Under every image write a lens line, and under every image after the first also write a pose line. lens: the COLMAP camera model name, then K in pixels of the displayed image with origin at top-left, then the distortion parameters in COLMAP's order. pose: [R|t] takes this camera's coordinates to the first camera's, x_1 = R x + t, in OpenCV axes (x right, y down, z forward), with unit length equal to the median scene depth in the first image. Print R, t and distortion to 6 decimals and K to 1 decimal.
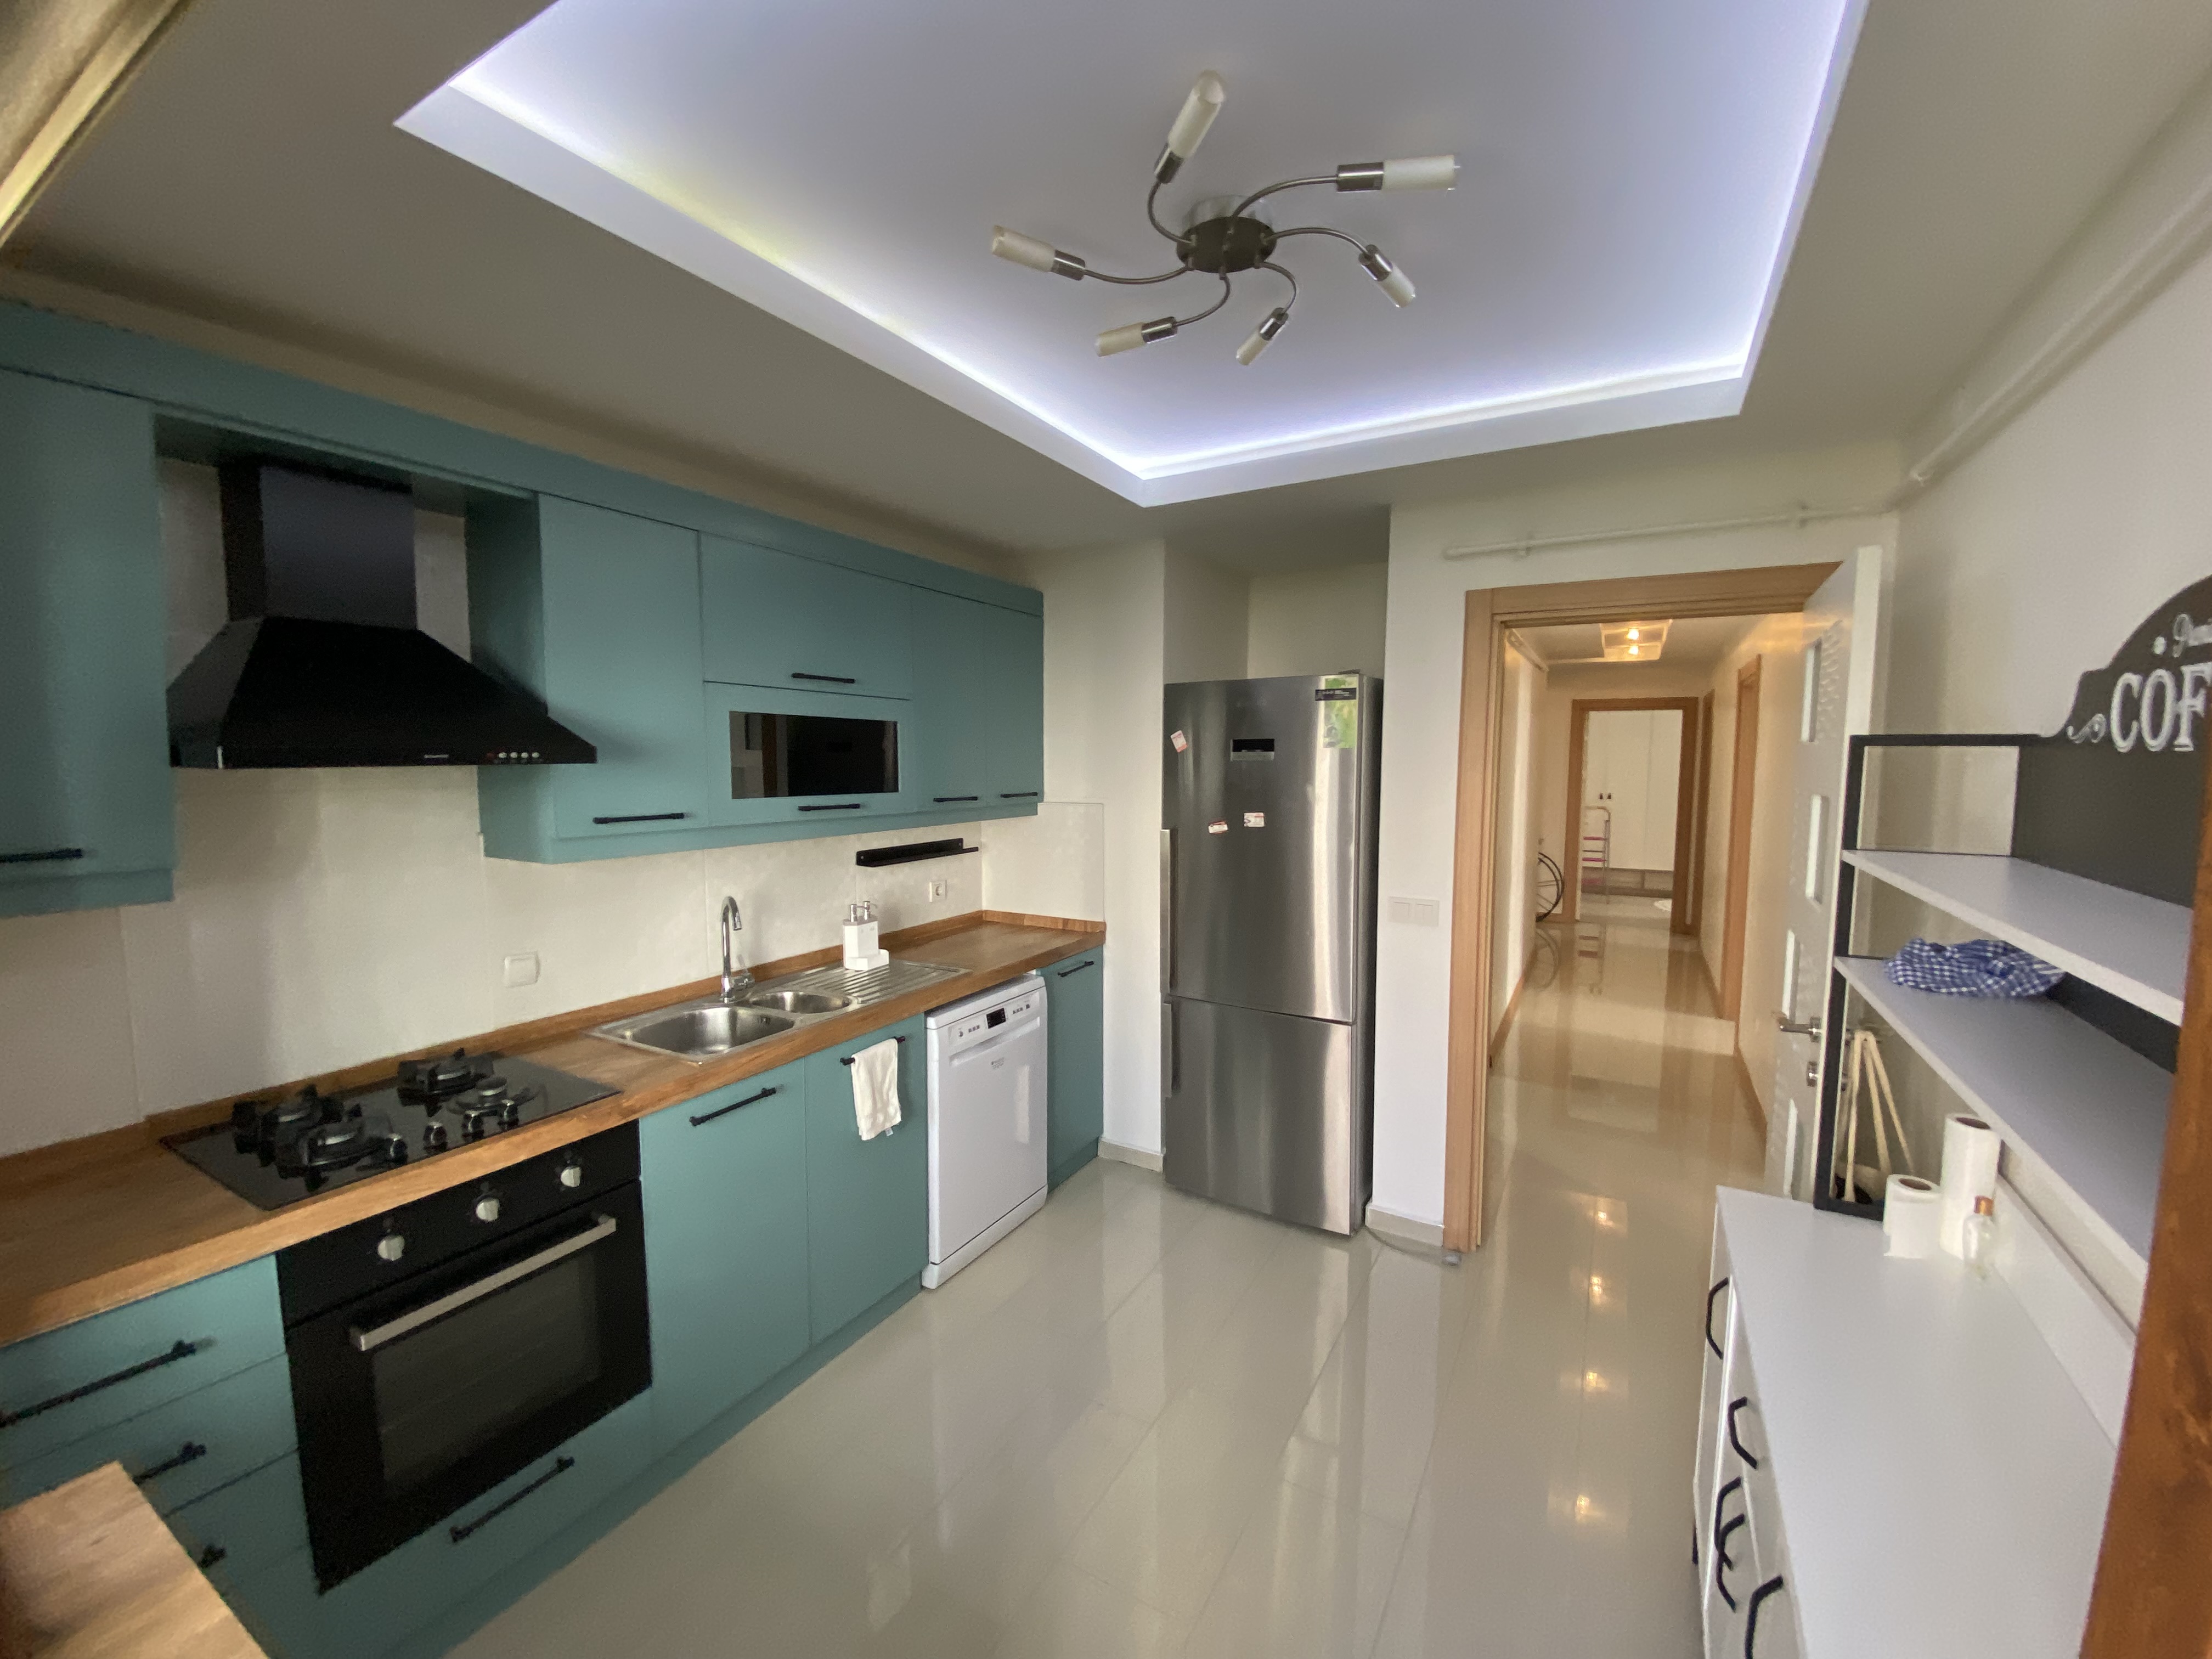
lens RADIAL K [[891.7, 0, 1124.7], [0, 891.7, 832.8], [0, 0, 1]] dist [0.000485, -0.014886]
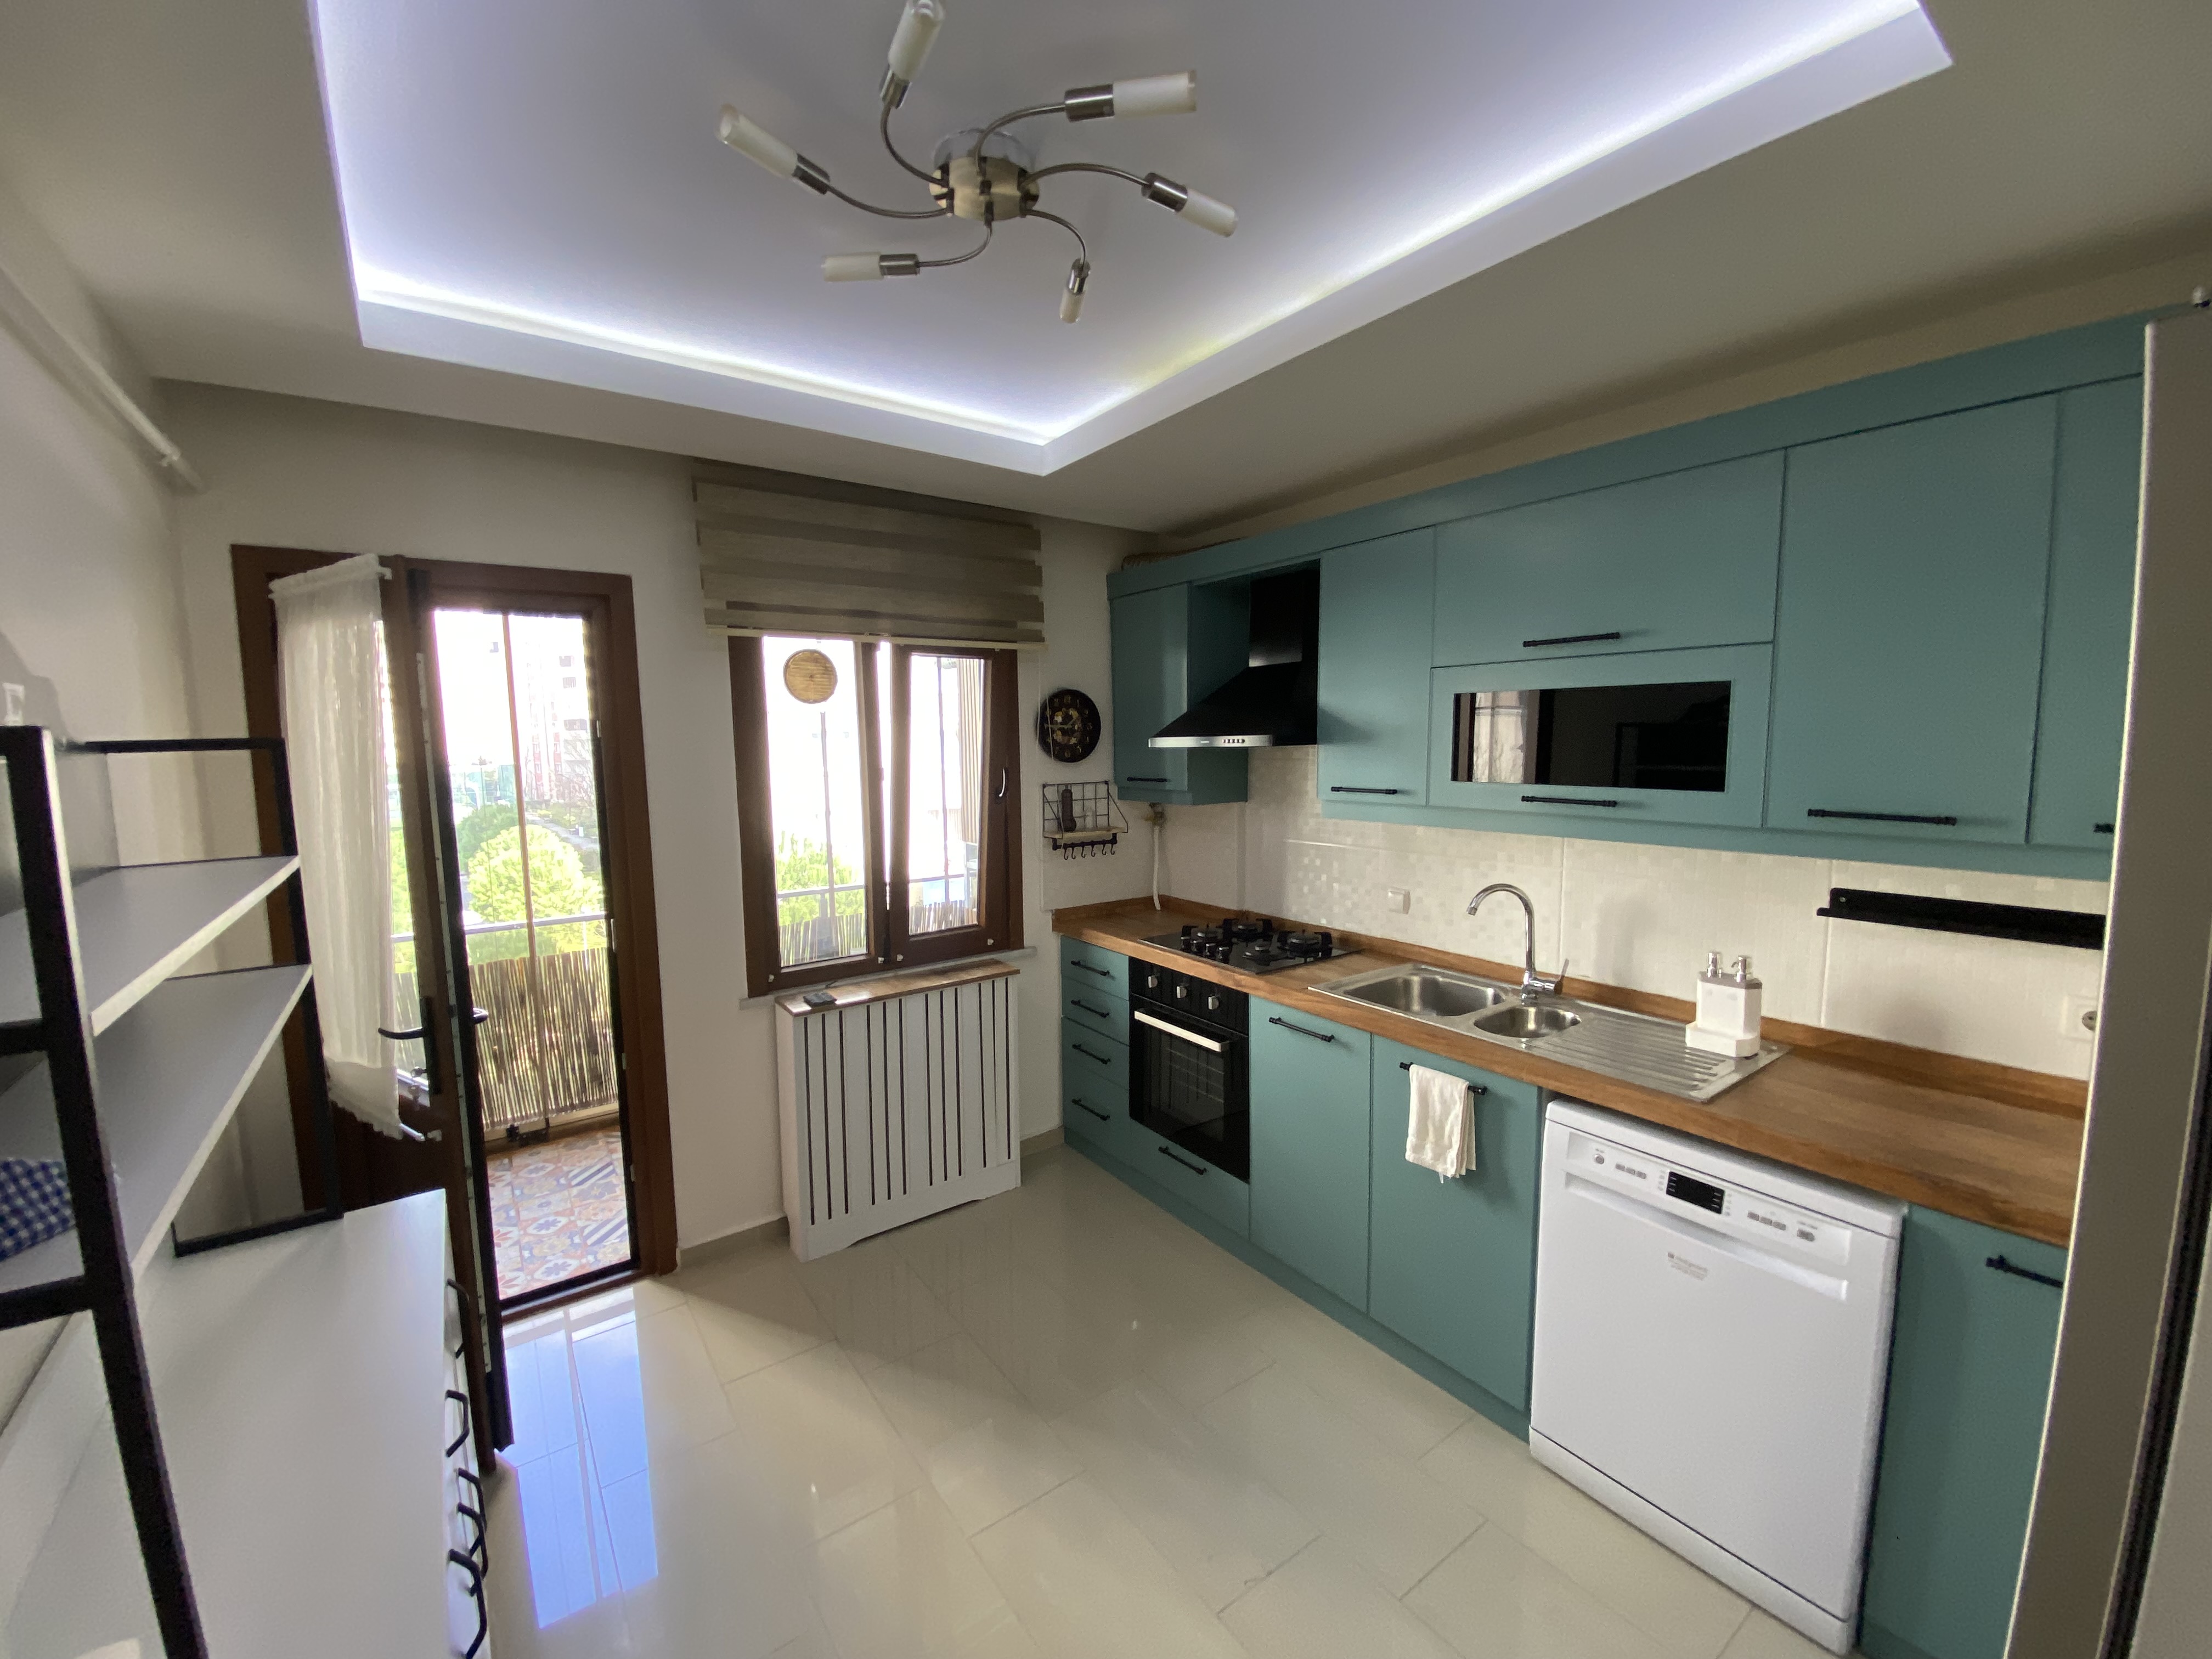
lens RADIAL K [[893.0, 0, 1106.0], [0, 893.0, 829.5], [0, 0, 1]] dist [0.028927, -0.025598]
pose [[-0.444581, 0.092009, -0.891001, 0.621766], [-0.065863, 0.988660, 0.134958, -0.091497], [0.893314, 0.118684, -0.433479, 1.058415]]
